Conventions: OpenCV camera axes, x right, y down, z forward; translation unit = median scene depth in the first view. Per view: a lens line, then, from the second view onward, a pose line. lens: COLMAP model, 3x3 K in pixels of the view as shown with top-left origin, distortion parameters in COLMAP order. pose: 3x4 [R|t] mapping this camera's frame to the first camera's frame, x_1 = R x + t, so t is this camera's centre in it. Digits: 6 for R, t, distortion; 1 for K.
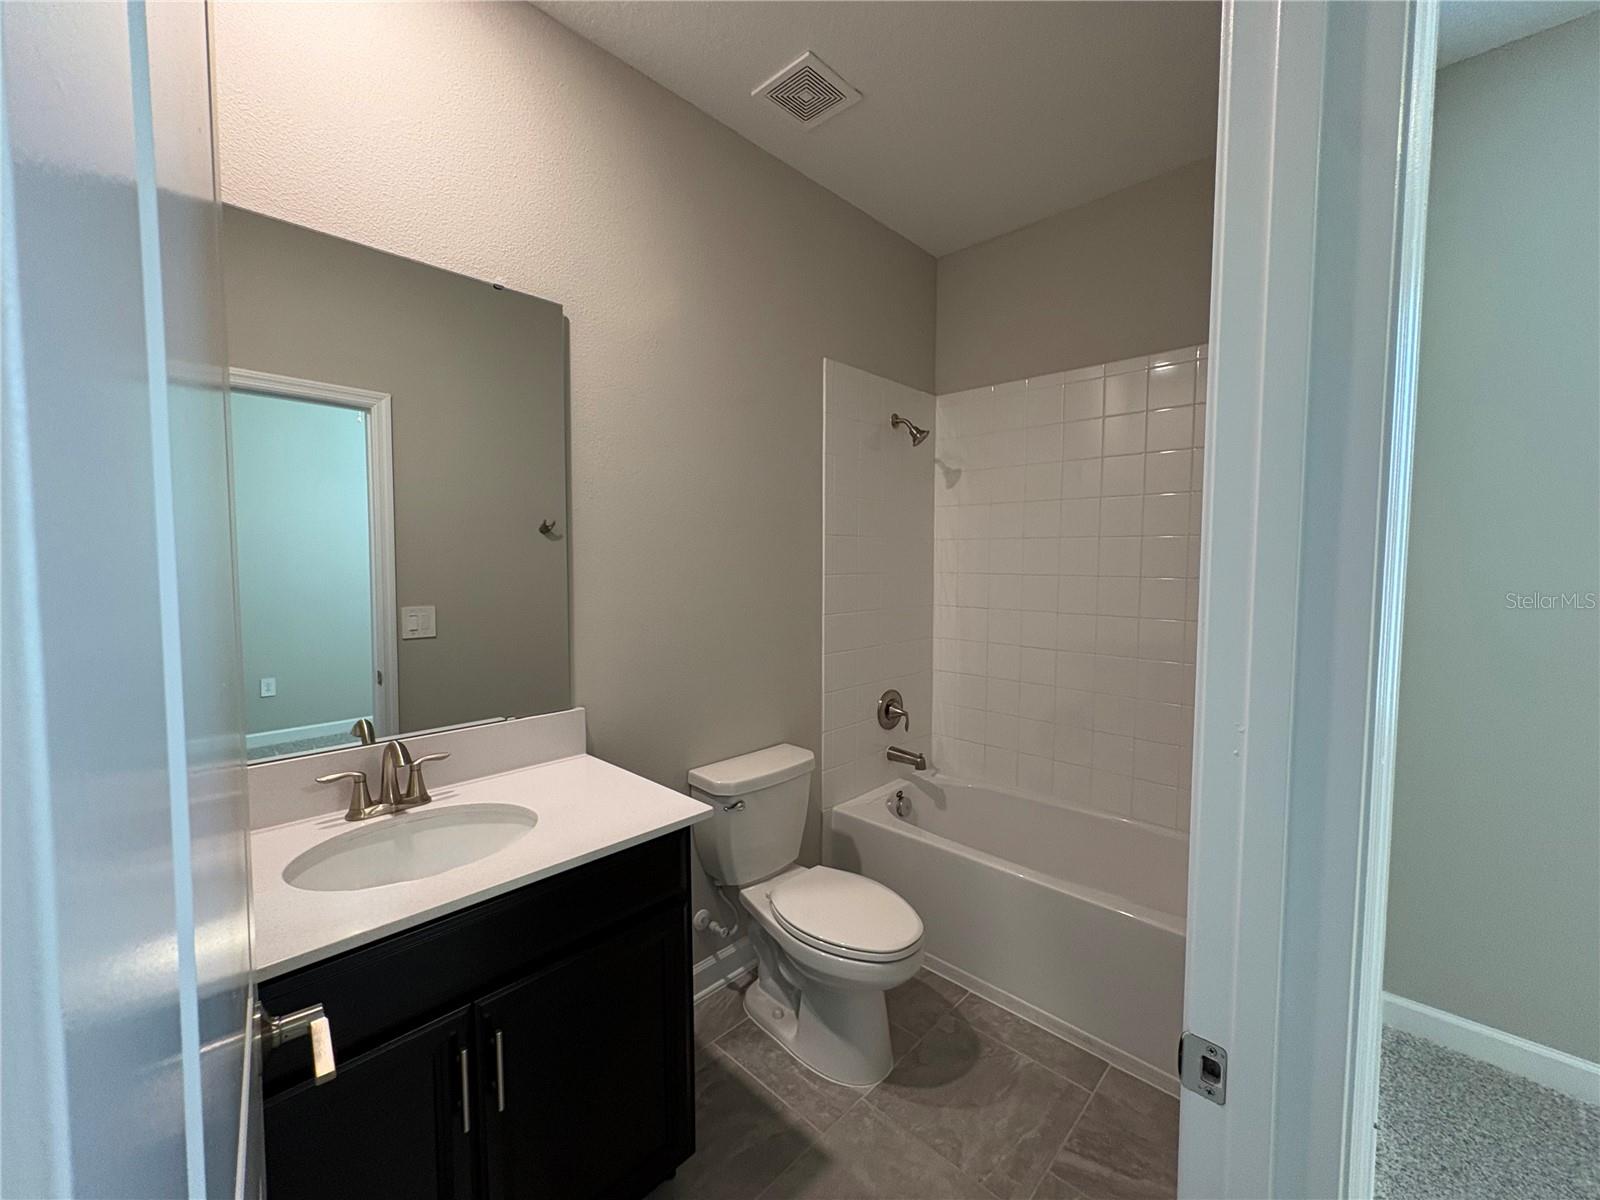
lens RADIAL K [[637.2, 0, 802.0], [0, 637.2, 599.9], [0, 0, 1]] dist [-0.000134, 0.000181]
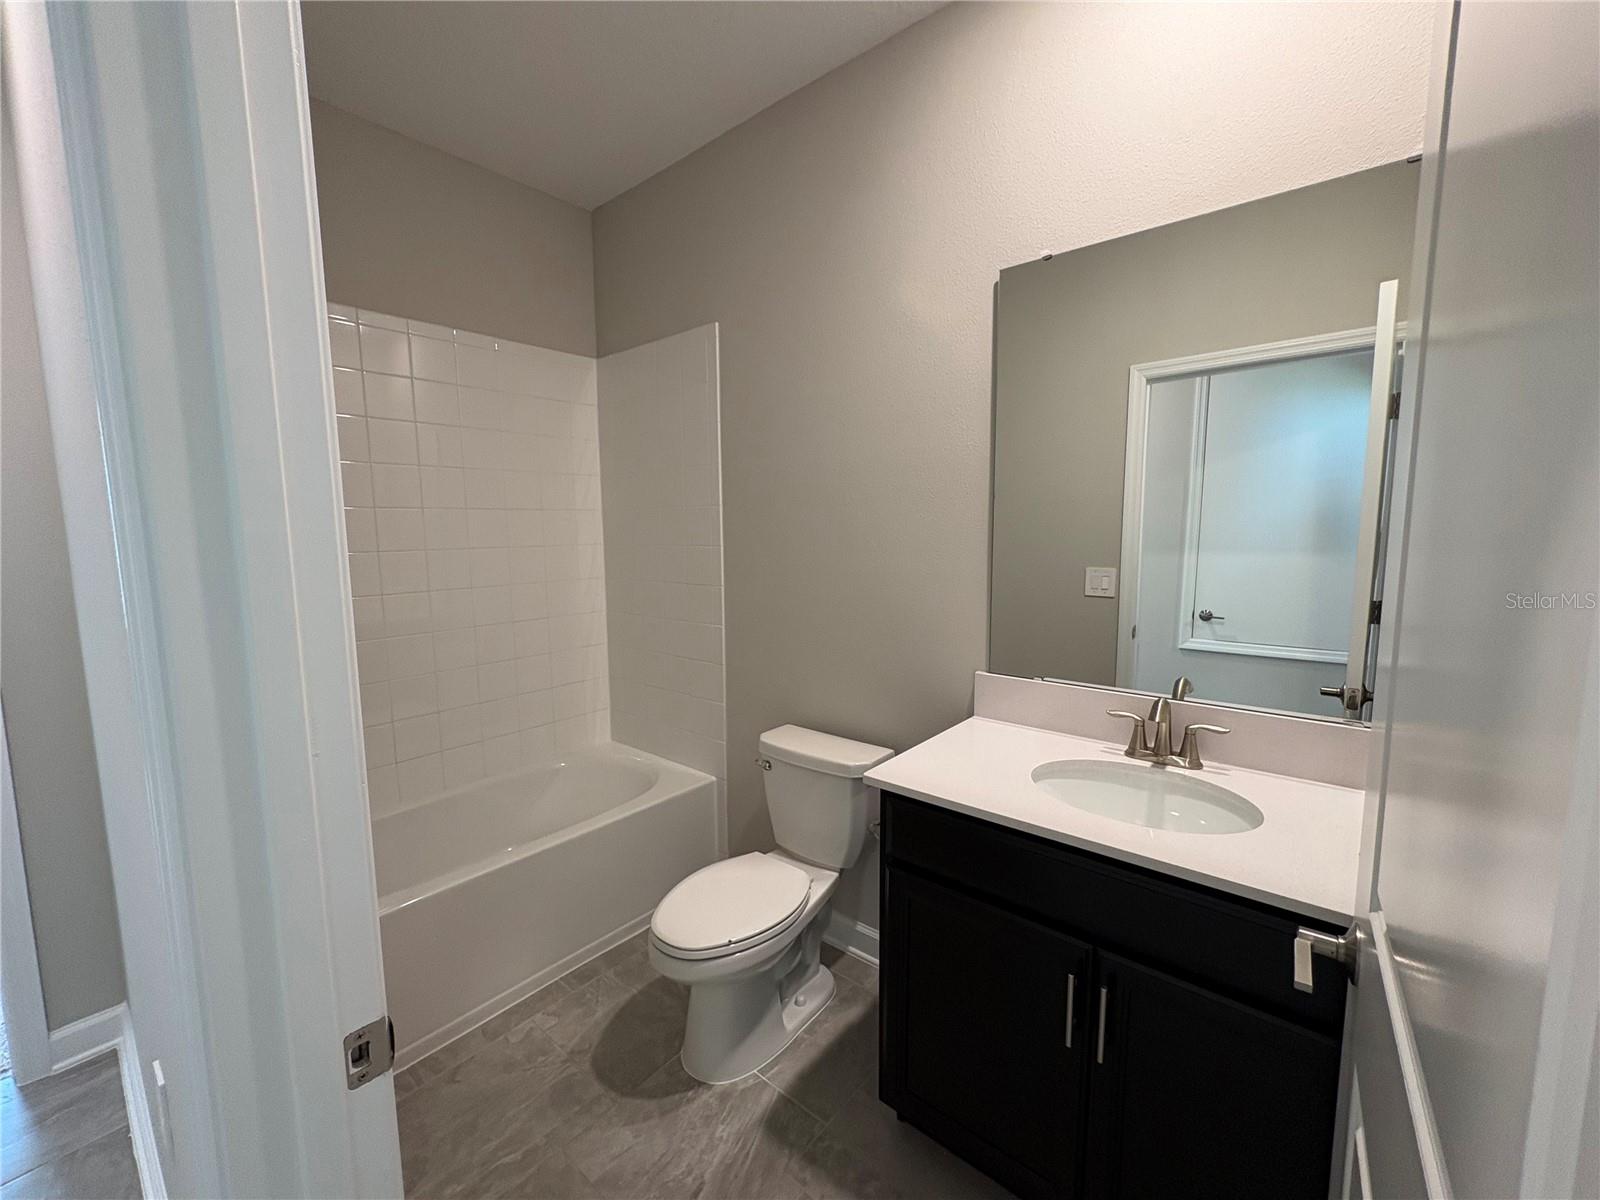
lens RADIAL K [[623.4, 0, 797.6], [0, 623.4, 594.3], [0, 0, 1]] dist [-0.000426, 0.000008]
pose [[0.091949, 0.098966, -0.990834, 0.306812], [-0.046531, 0.994389, 0.095003, -0.016579], [0.994676, 0.037369, 0.096038, 0.300456]]
